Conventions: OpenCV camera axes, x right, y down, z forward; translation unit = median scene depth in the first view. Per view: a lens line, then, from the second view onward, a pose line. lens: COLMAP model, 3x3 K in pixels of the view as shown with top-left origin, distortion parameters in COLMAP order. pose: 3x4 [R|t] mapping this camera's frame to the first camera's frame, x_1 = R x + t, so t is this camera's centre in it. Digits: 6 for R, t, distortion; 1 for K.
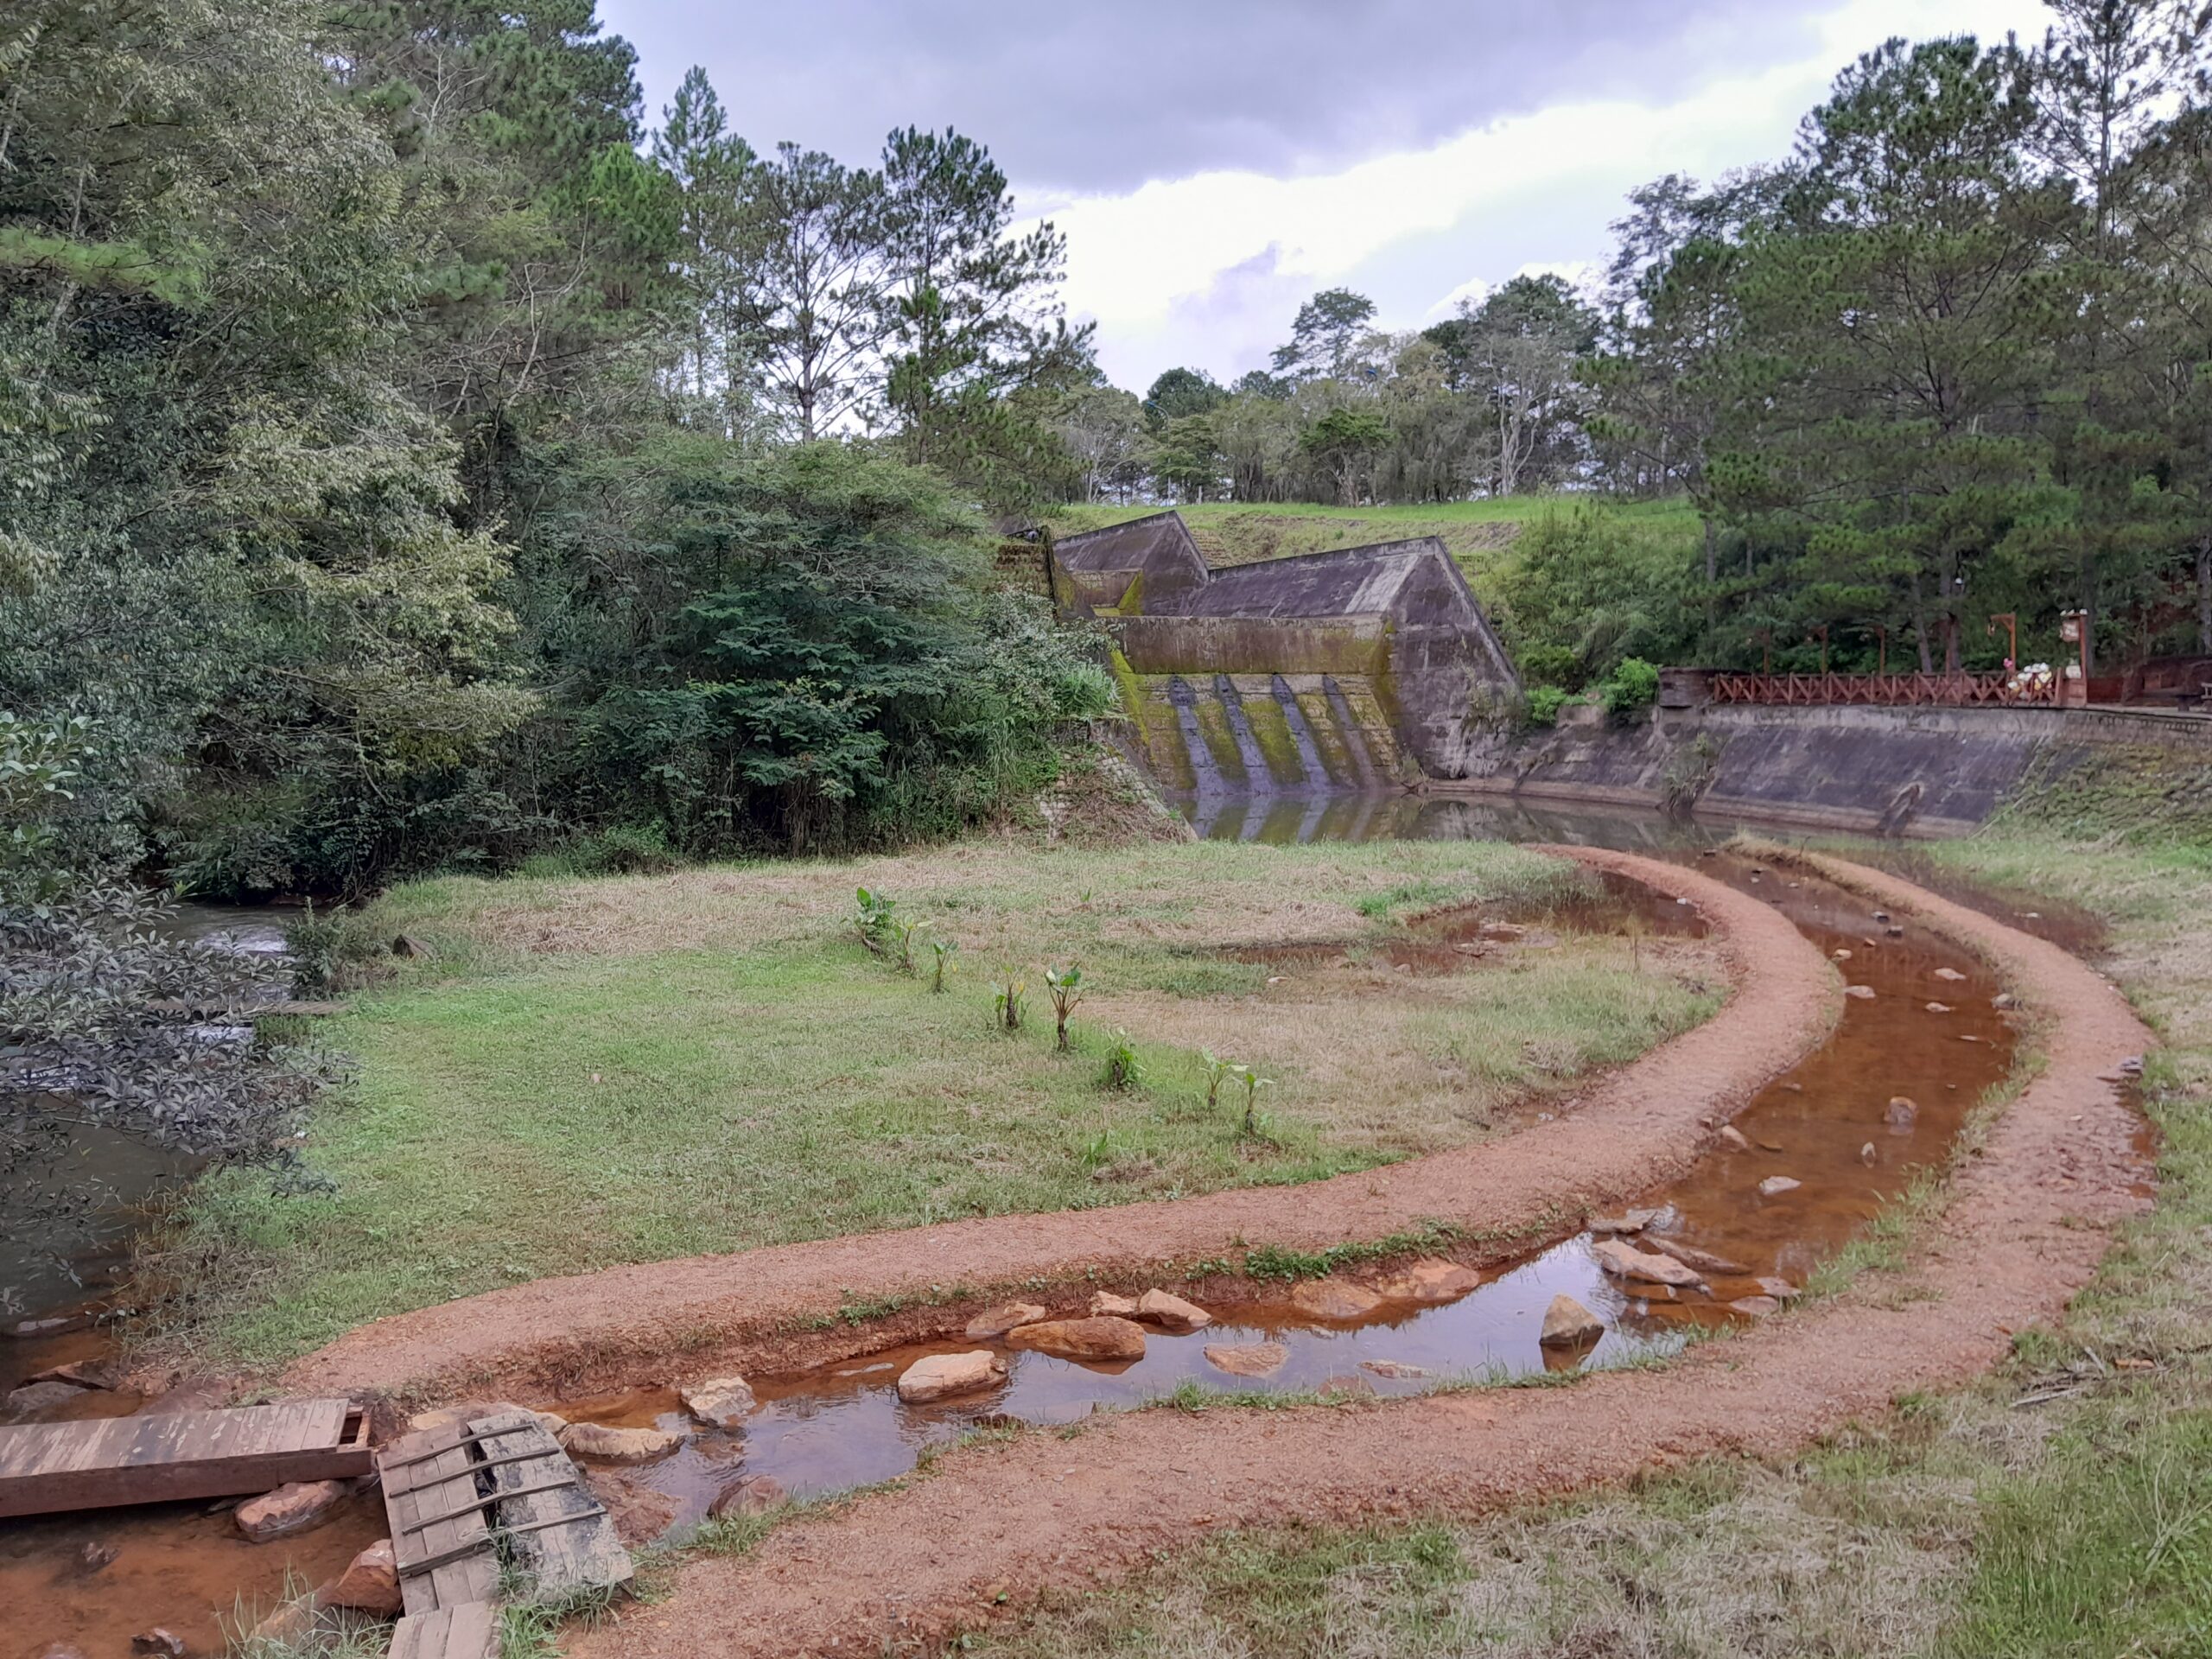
lens RADIAL K [[1708.4, 0, 1106.0], [0, 1708.4, 829.5], [0, 0, 1]] dist [-0.007841, -0.013285]
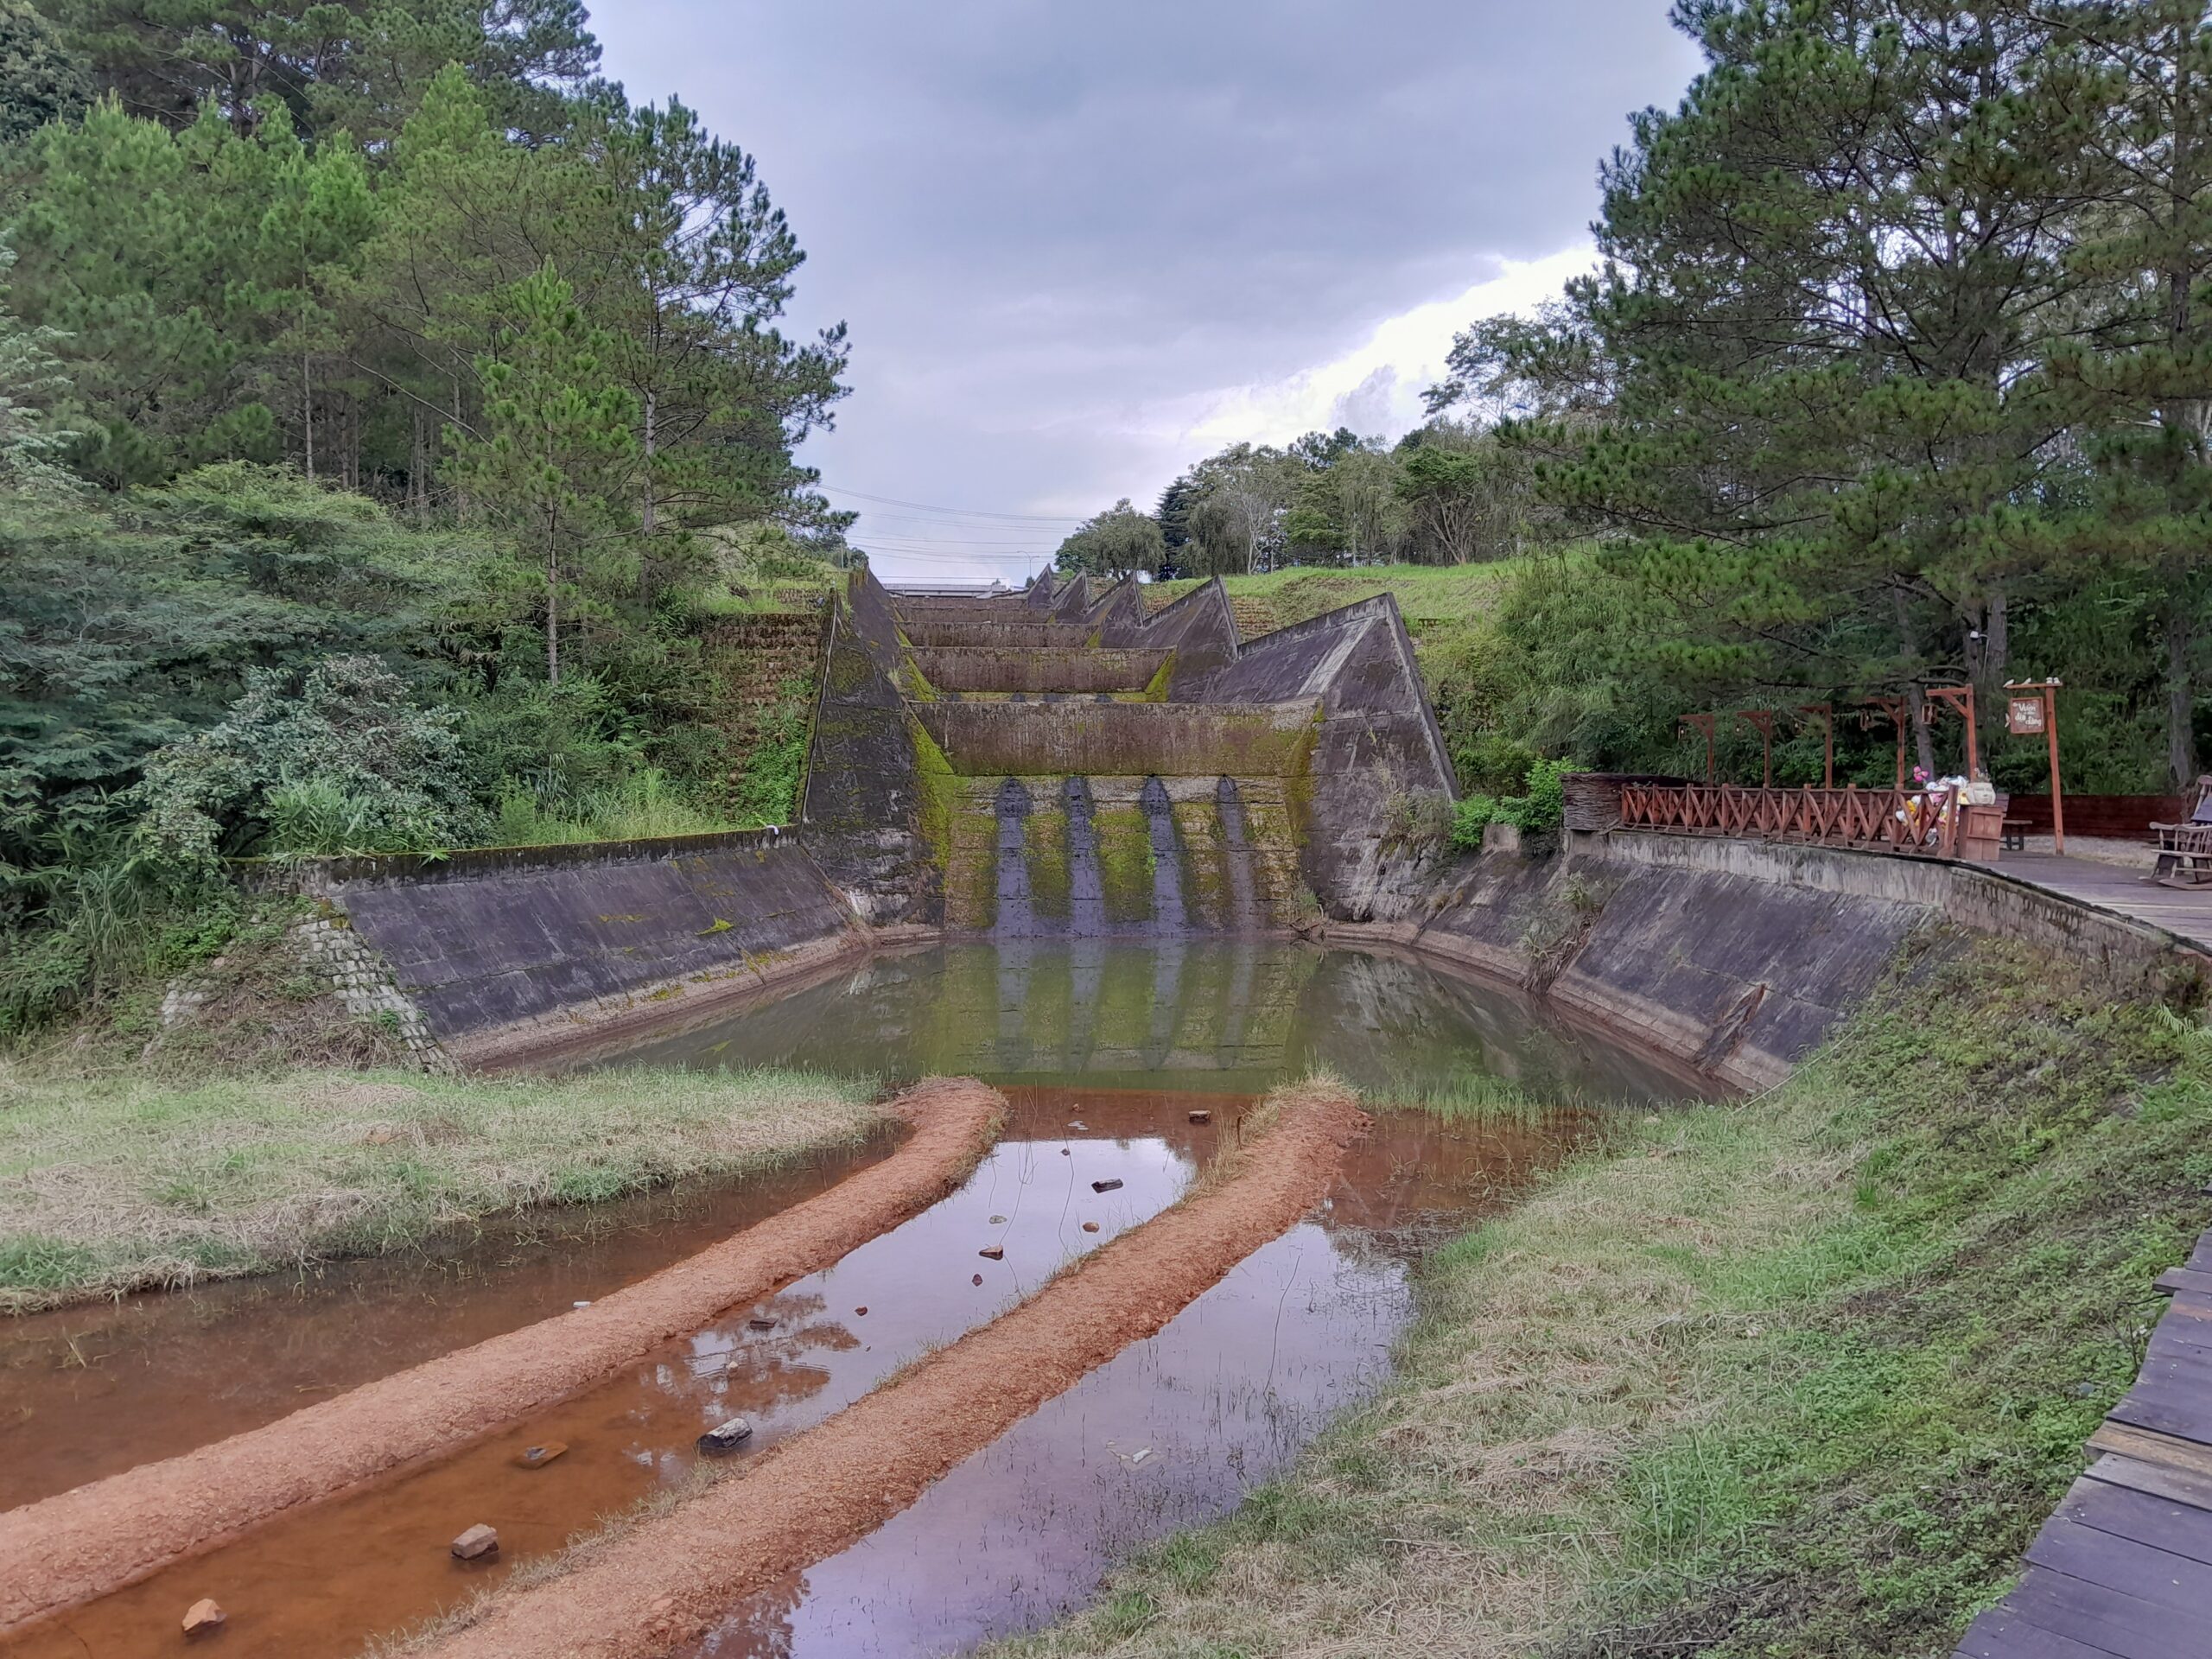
lens RADIAL K [[1708.4, 0, 1106.0], [0, 1708.4, 829.5], [0, 0, 1]] dist [-0.007841, -0.013285]
pose [[0.971338, 0.010558, -0.237469, 0.265300], [-0.022415, 0.998630, -0.047283, -0.031040], [0.236644, 0.051251, 0.970244, 0.258958]]
